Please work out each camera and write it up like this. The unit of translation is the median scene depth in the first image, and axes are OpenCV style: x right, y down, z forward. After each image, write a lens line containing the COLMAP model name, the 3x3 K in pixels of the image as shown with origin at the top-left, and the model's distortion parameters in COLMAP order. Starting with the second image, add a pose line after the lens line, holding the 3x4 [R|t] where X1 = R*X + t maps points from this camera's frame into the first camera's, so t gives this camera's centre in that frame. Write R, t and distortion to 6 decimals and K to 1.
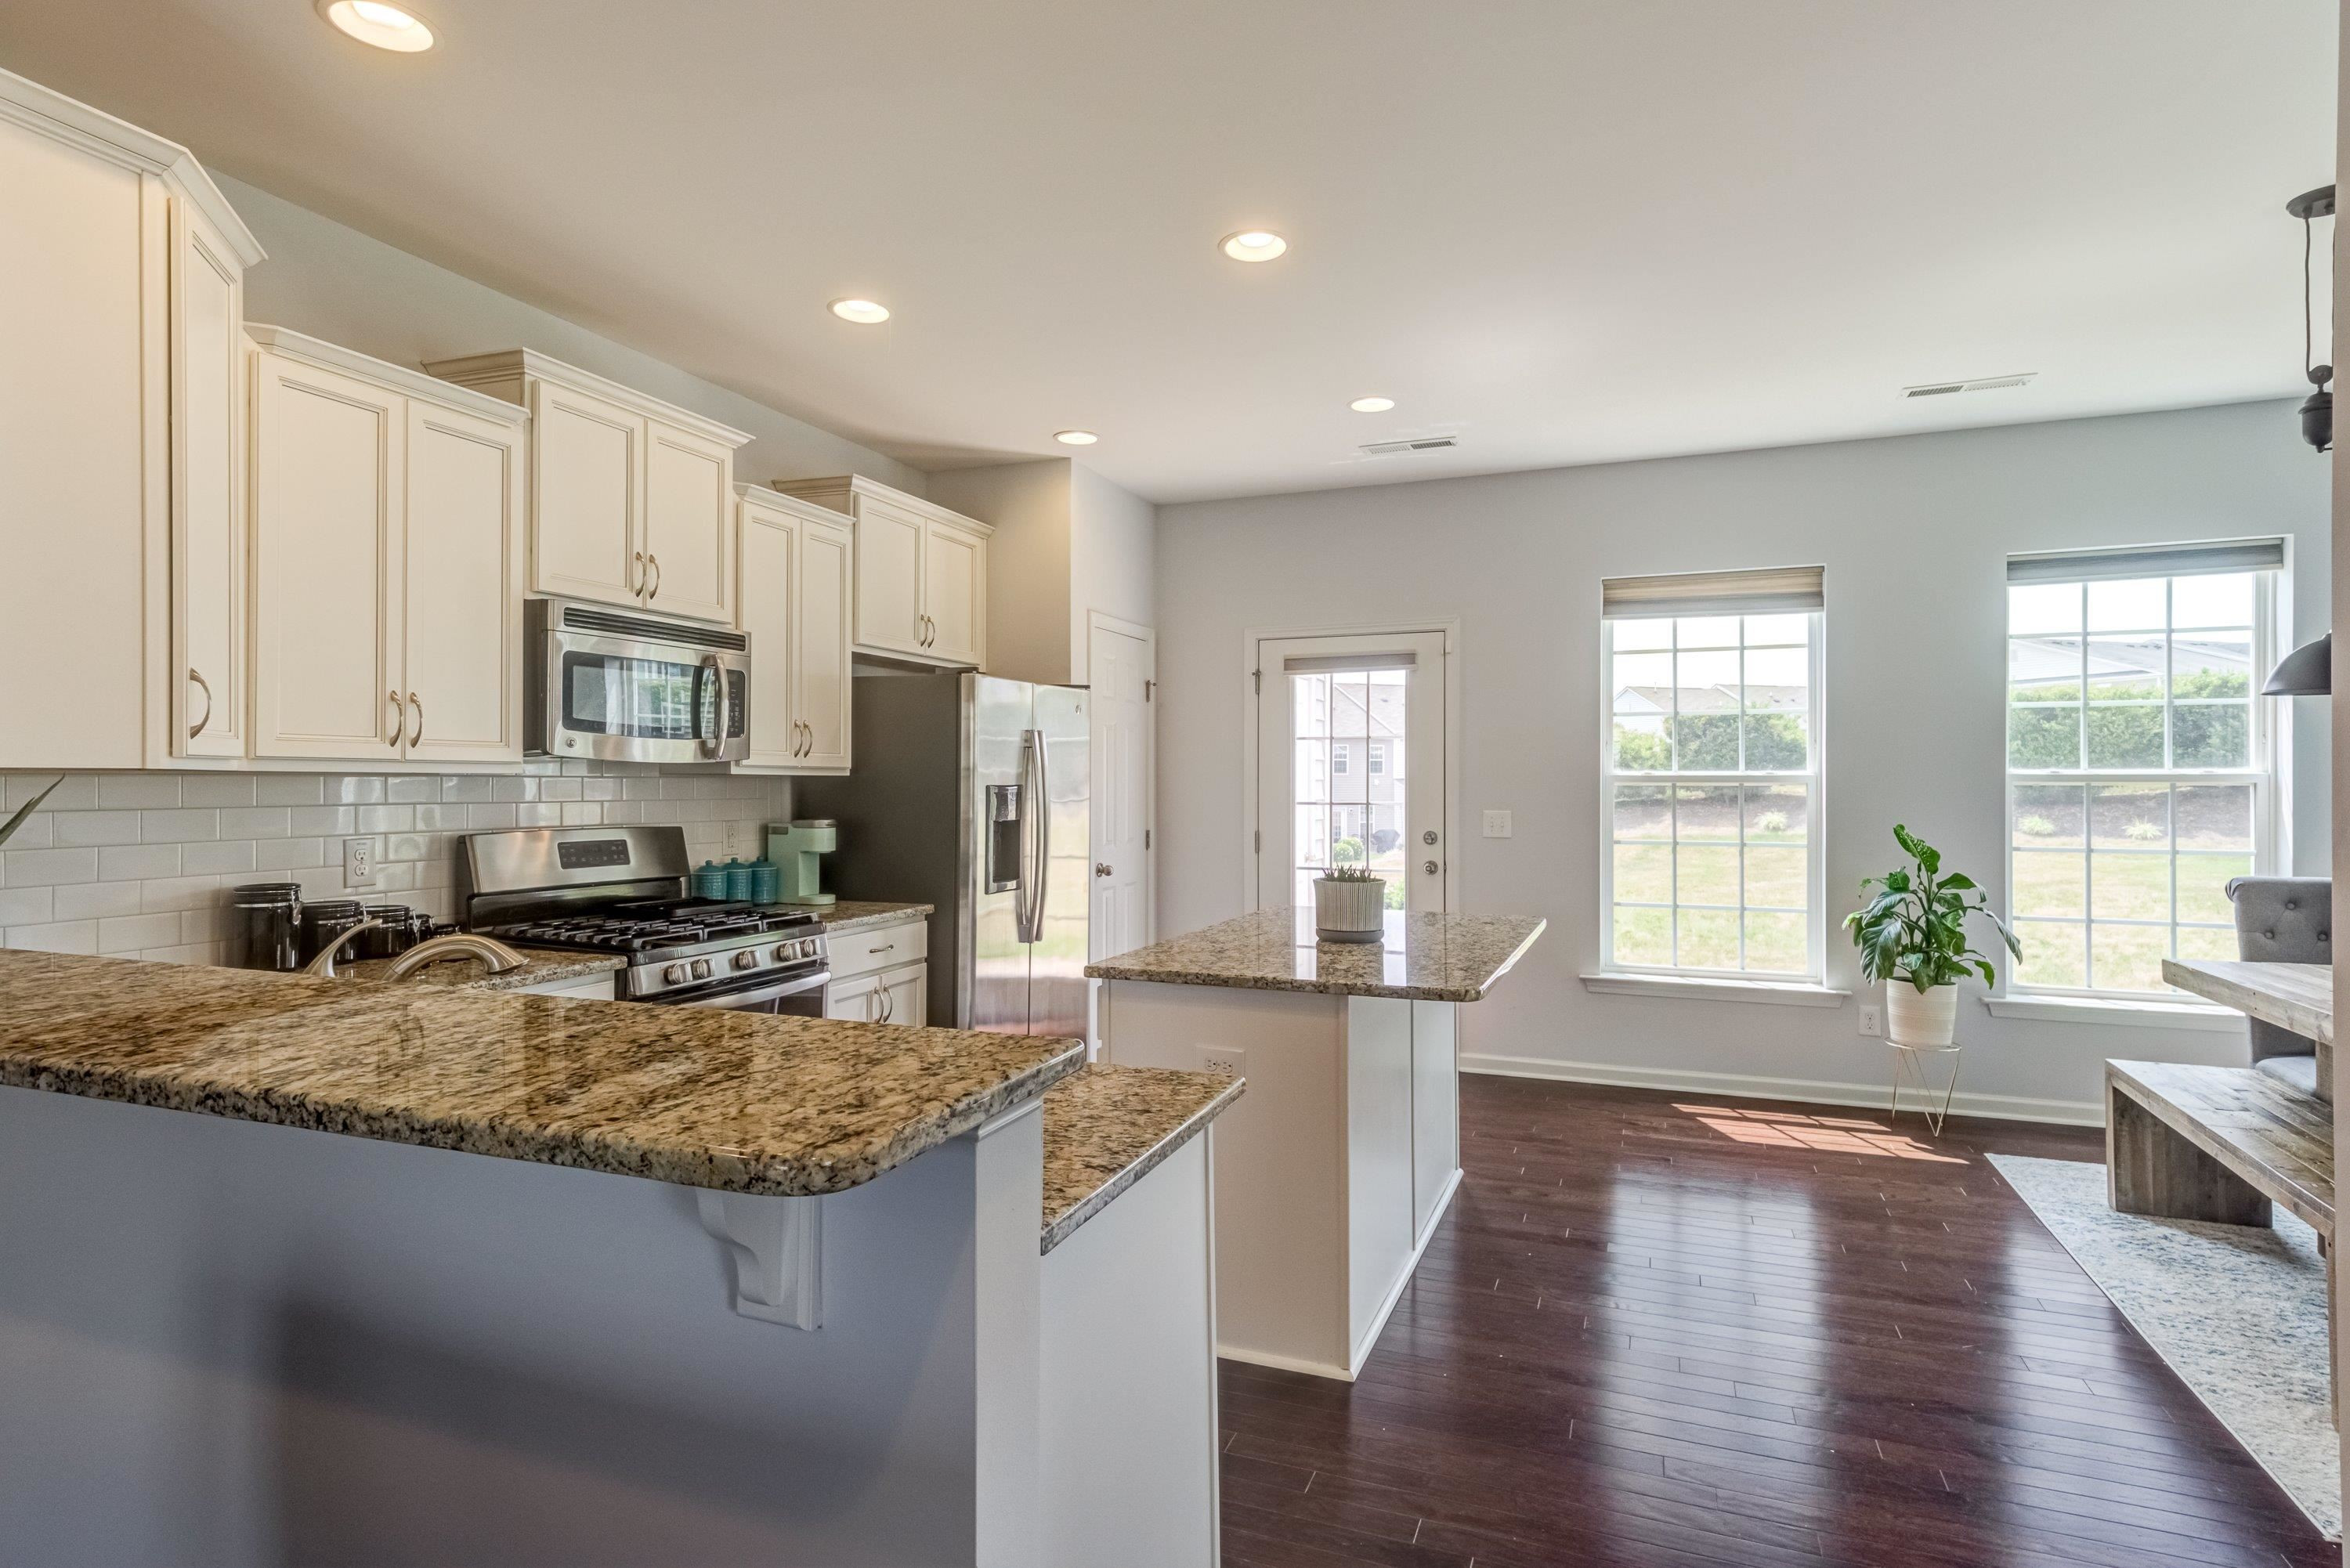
lens RADIAL K [[1191.6, 0, 1180.8], [0, 1191.6, 773.5], [0, 0, 1]] dist [0.018230, -0.001165]
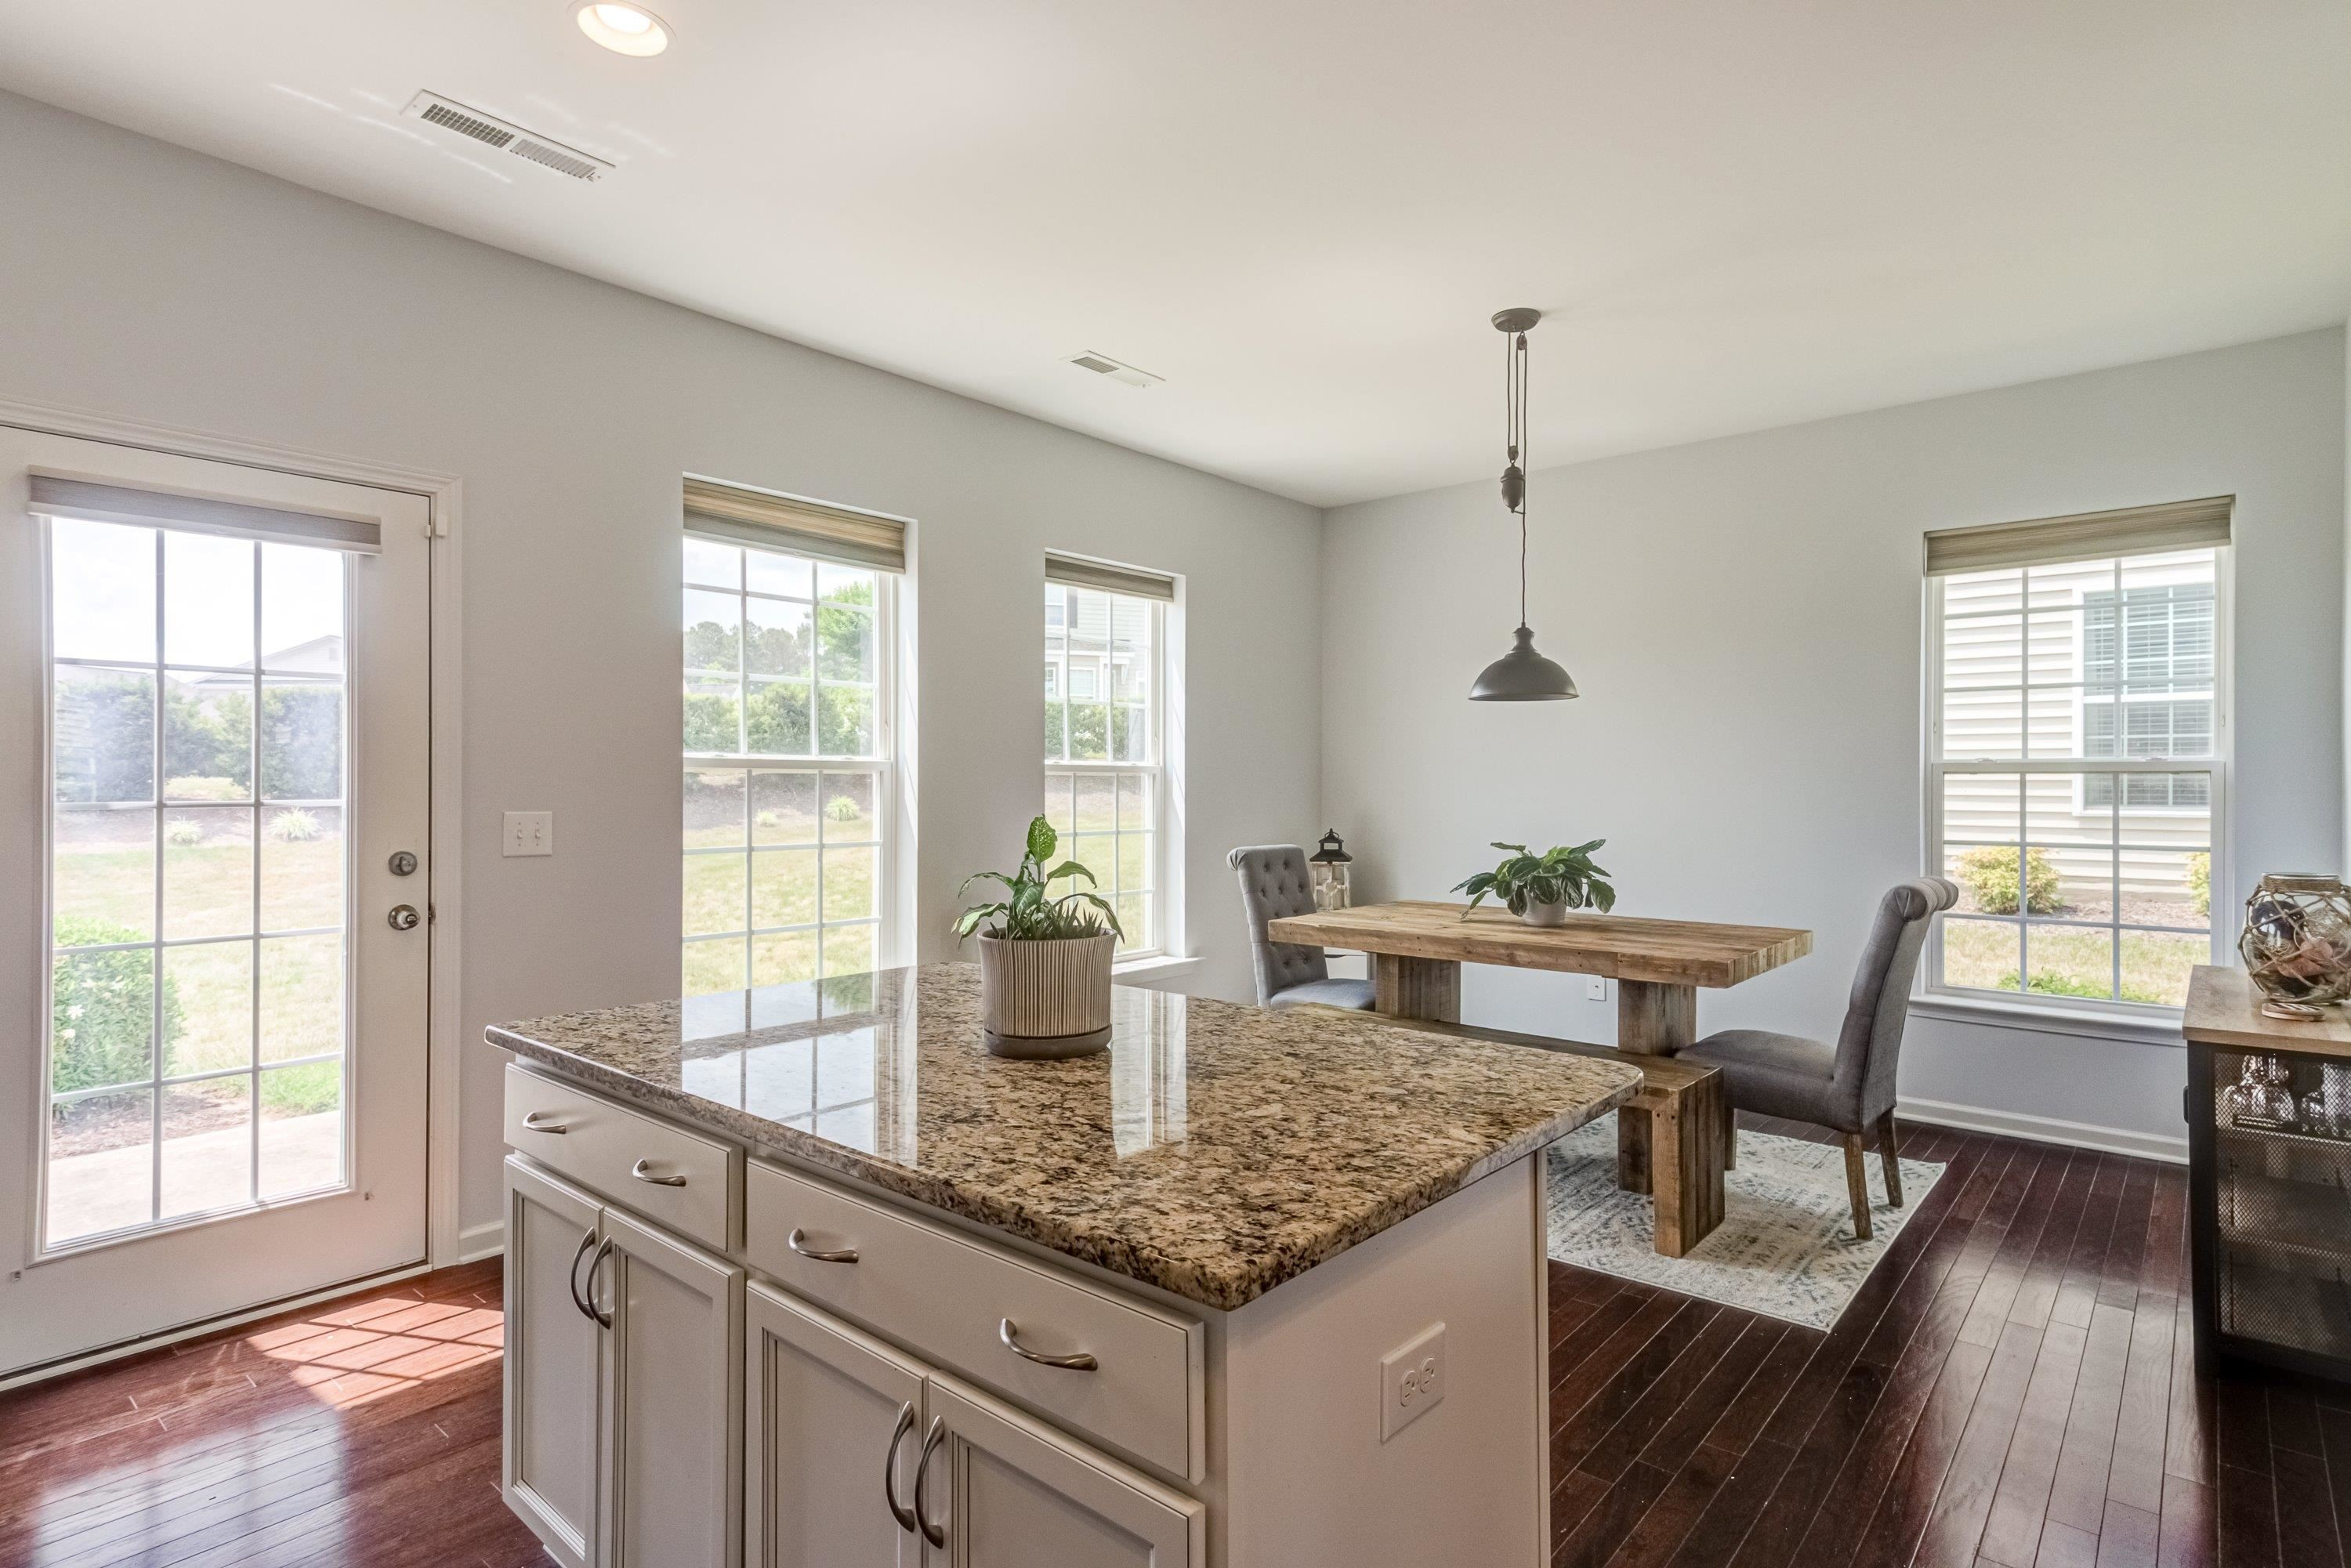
lens RADIAL K [[1209.3, 0, 1175.5], [0, 1209.3, 784.0], [0, 0, 1]] dist [0.023309, -0.000855]
pose [[0.327873, 0.001039, 0.944721, -0.264238], [-0.006651, 0.999977, 0.001209, 0.017246], [-0.944699, -0.006679, 0.327872, 0.596793]]
